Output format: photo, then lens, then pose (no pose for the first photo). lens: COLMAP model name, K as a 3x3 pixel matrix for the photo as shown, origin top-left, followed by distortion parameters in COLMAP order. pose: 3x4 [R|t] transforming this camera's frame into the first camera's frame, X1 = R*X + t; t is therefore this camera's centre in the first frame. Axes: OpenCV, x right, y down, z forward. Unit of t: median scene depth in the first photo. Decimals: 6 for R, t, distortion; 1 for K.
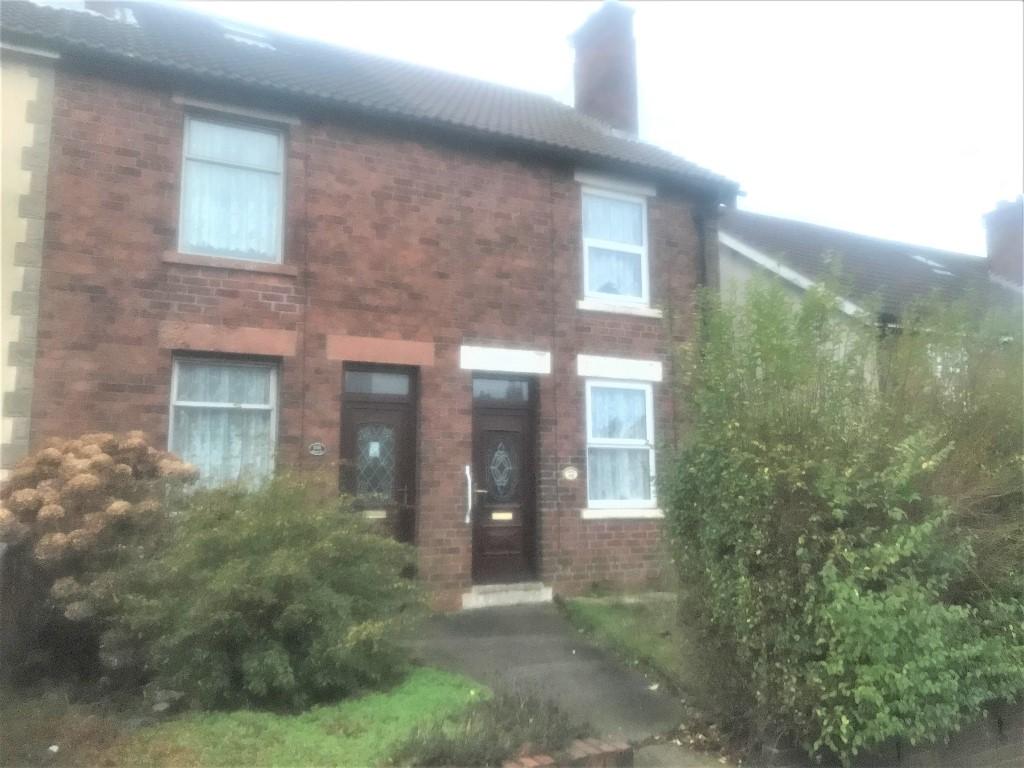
lens RADIAL K [[841.6, 0, 511.5], [0, 841.6, 382.8], [0, 0, 1]] dist [0.026275, -0.020280]
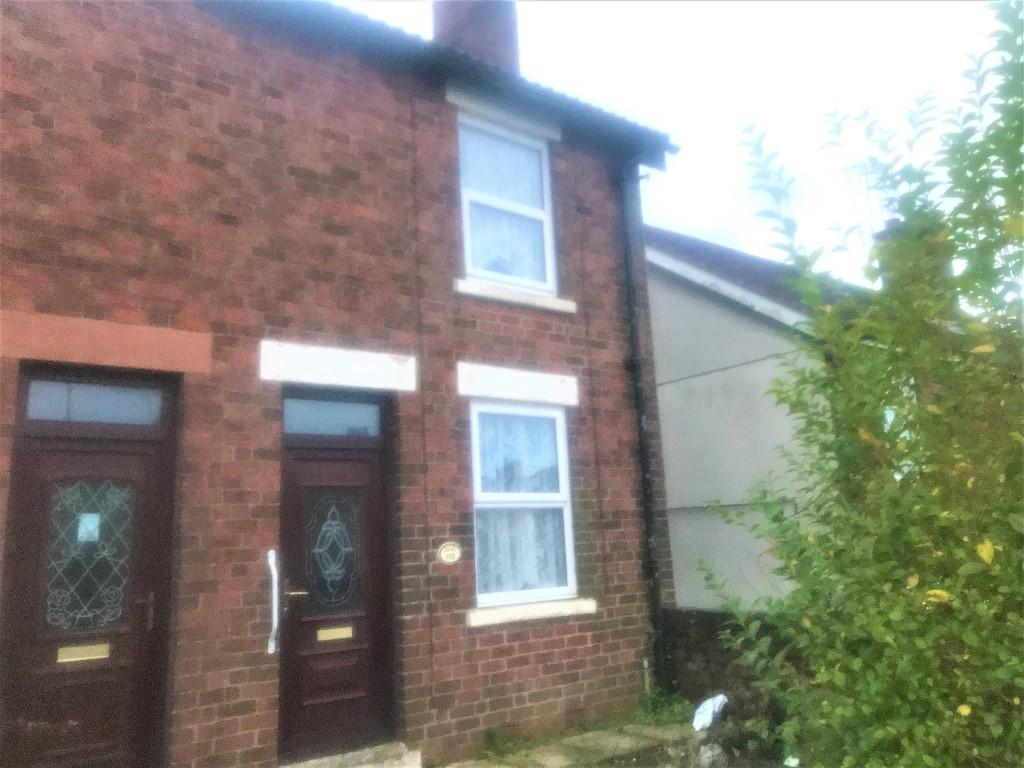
lens RADIAL K [[841.6, 0, 510.7], [0, 841.6, 386.8], [0, 0, 1]] dist [0.026275, -0.020280]
pose [[0.982039, -0.001680, 0.188669, -0.001460], [0.011793, 0.998552, -0.052491, 0.019817], [-0.188307, 0.053773, 0.980637, 0.386738]]
